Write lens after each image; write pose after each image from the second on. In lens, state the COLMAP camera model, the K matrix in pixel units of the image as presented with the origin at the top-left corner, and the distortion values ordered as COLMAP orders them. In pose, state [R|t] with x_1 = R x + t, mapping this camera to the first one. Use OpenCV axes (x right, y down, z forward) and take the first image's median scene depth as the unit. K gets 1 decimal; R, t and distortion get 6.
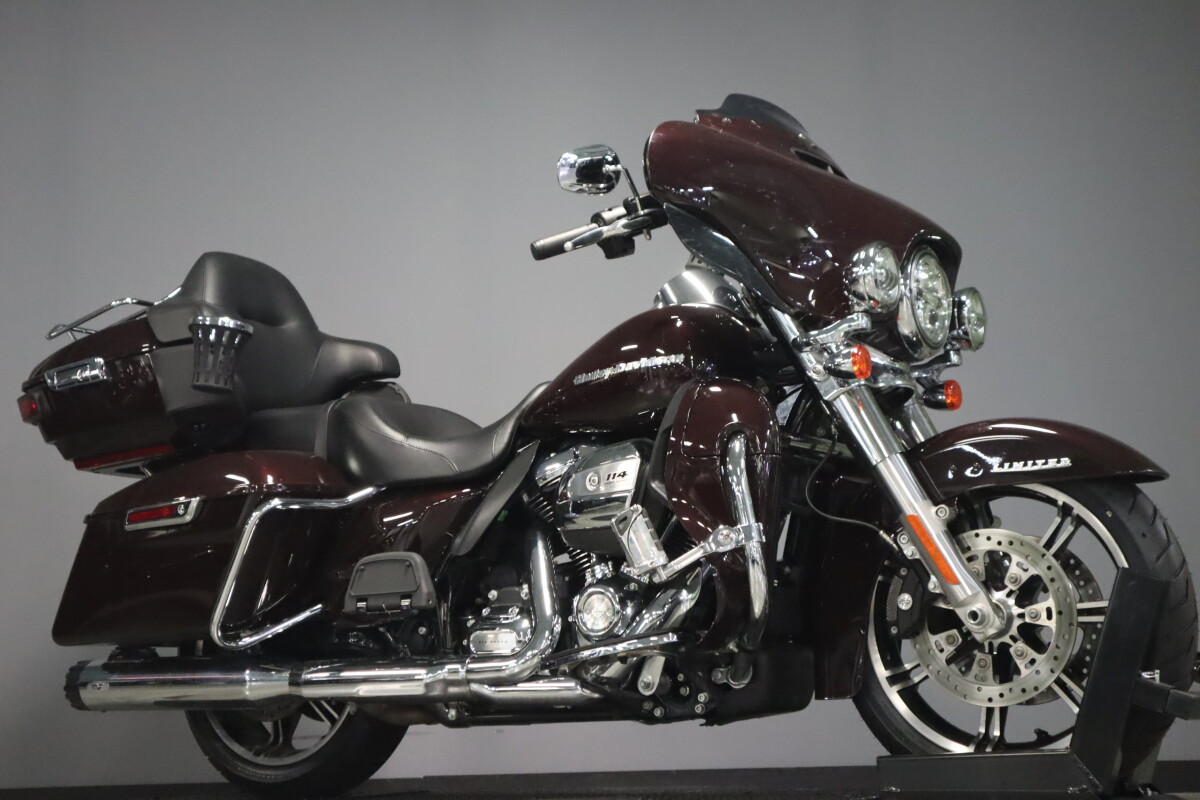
lens RADIAL K [[1772.6, 0, 594.7], [0, 1772.6, 390.7], [0, 0, 1]] dist [0.033400, 0.000000]
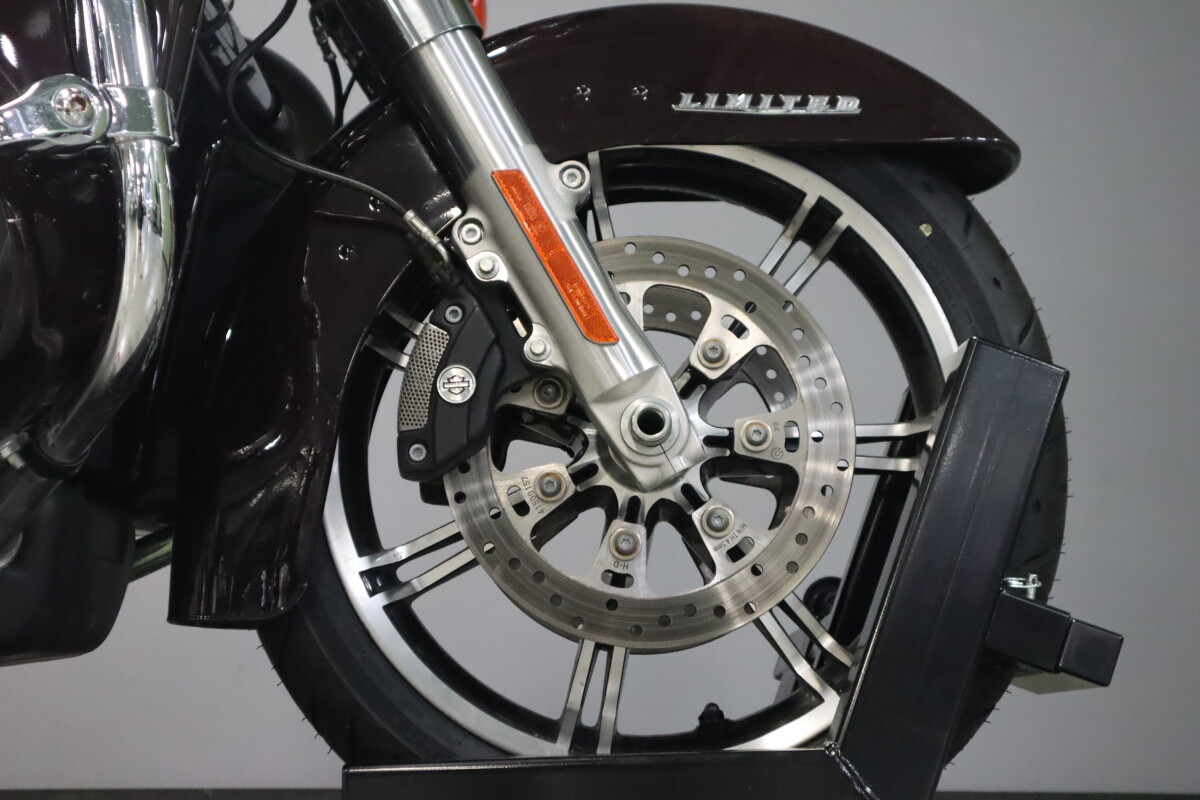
lens RADIAL K [[1892.7, 0, 608.1], [0, 1892.7, 368.8], [0, 0, 1]] dist [0.026270, 0.000000]
pose [[0.850976, 0.128290, 0.509295, -0.017784], [-0.119714, 0.991561, -0.049742, 0.133916], [-0.511379, -0.018641, 0.859153, 0.613414]]
